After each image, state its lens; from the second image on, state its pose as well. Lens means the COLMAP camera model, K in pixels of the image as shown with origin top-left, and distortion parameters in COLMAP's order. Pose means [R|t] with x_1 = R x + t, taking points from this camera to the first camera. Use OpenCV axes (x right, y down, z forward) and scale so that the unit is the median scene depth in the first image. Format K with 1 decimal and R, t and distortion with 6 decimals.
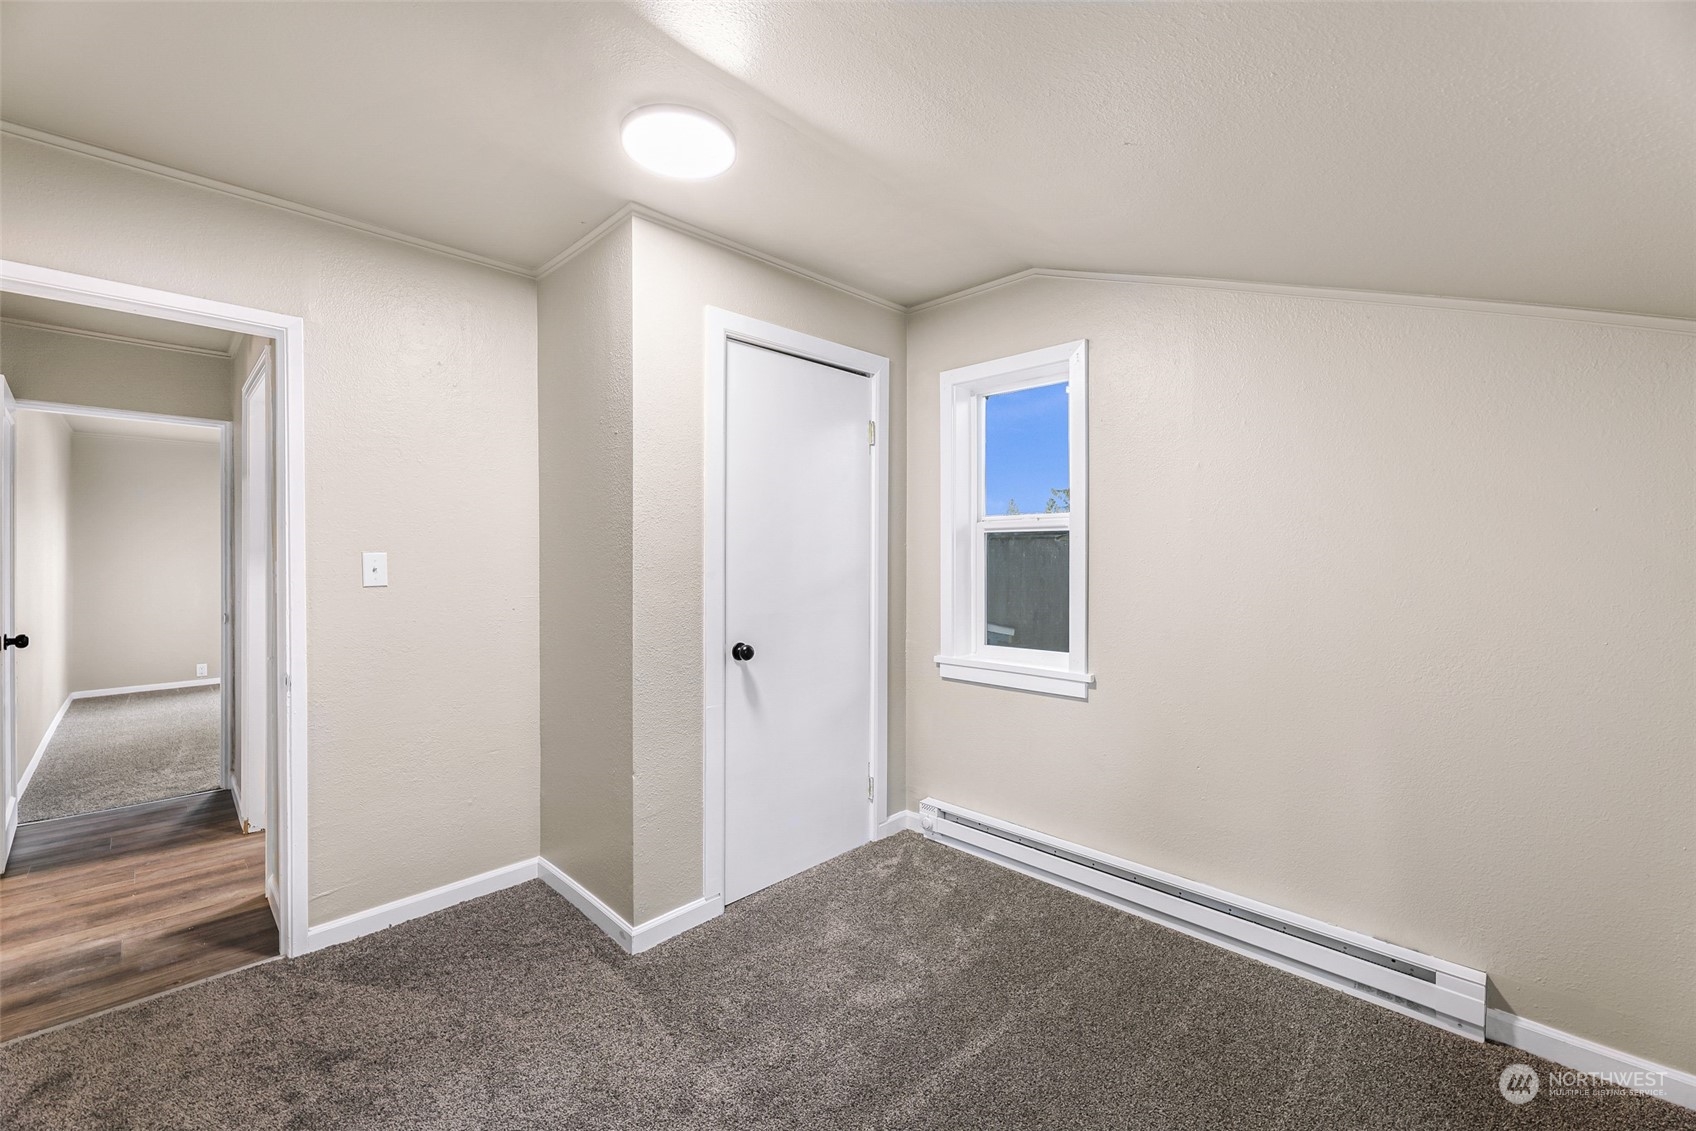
lens RADIAL K [[695.1, 0, 848.0], [0, 695.1, 565.5], [0, 0, 1]] dist [0.002707, -0.003194]
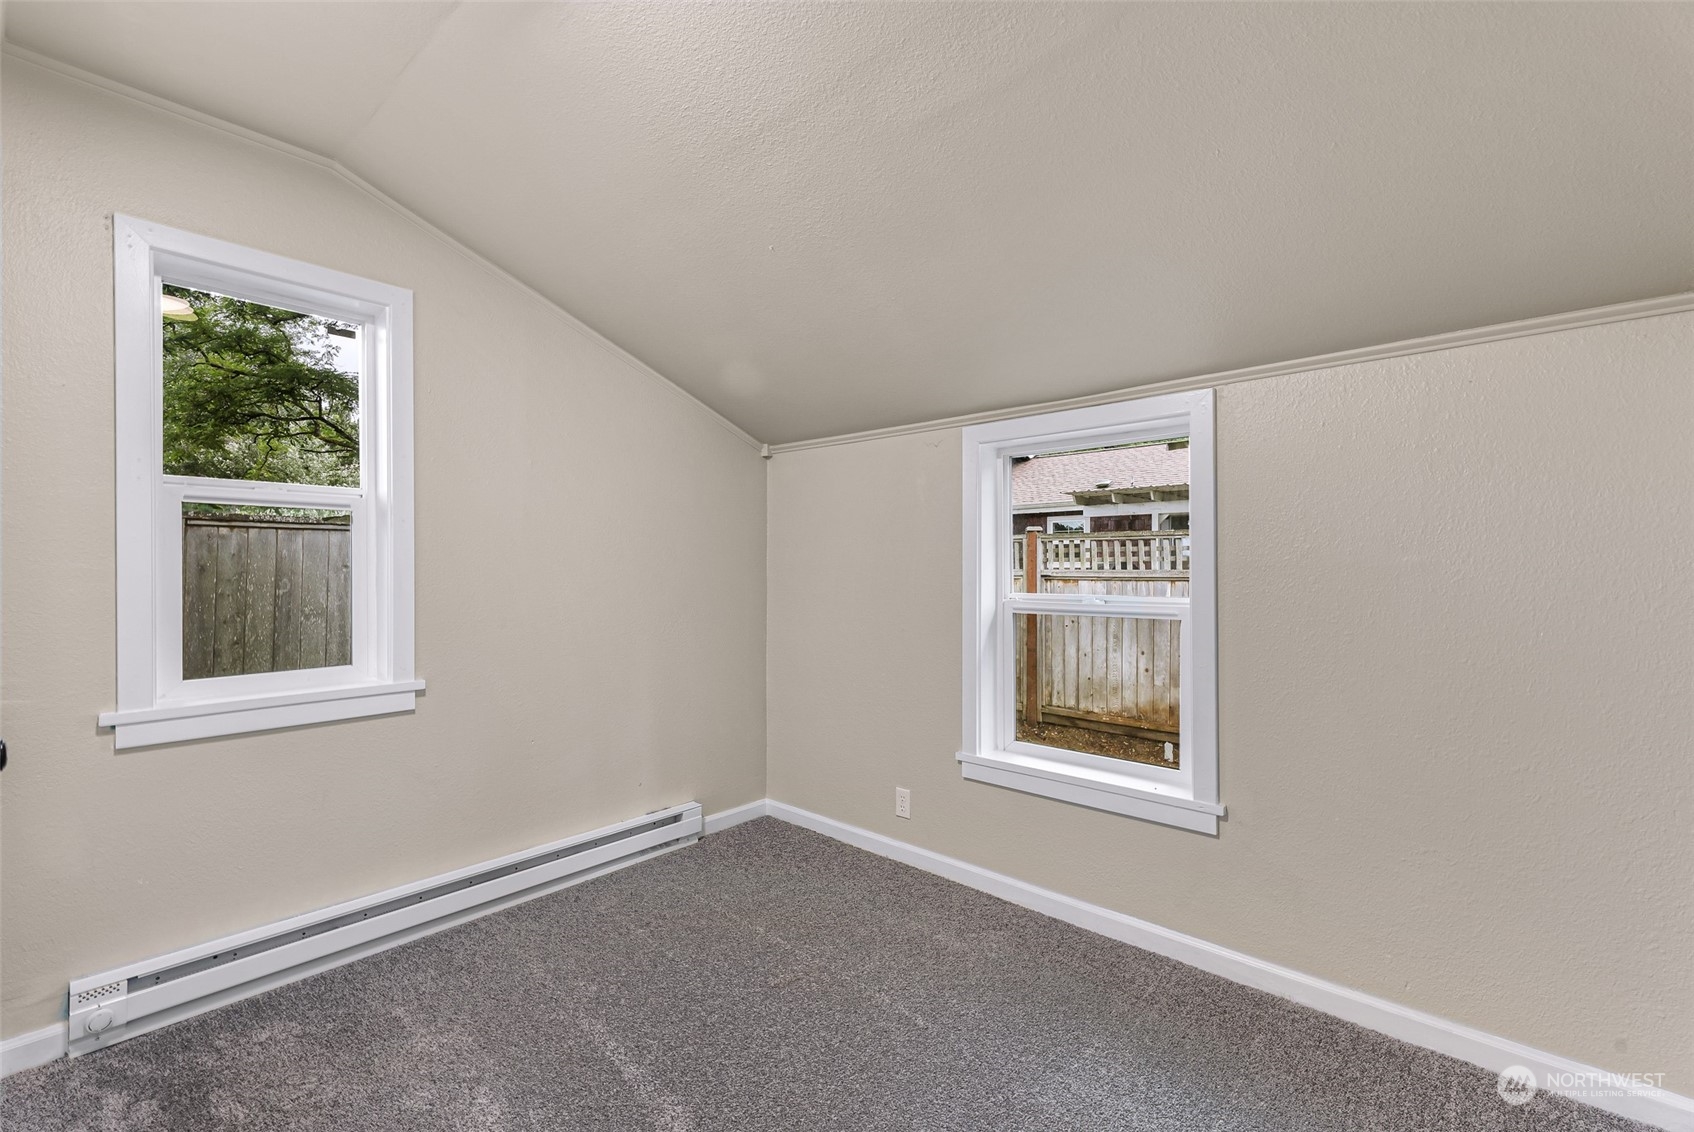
lens RADIAL K [[694.3, 0, 847.0], [0, 694.3, 566.0], [0, 0, 1]] dist [0.002707, -0.003194]
pose [[-0.056329, -0.004877, 0.998400, -0.595111], [-0.000101, 0.999988, 0.004879, 0.010333], [-0.998412, 0.000174, -0.056328, 0.560508]]
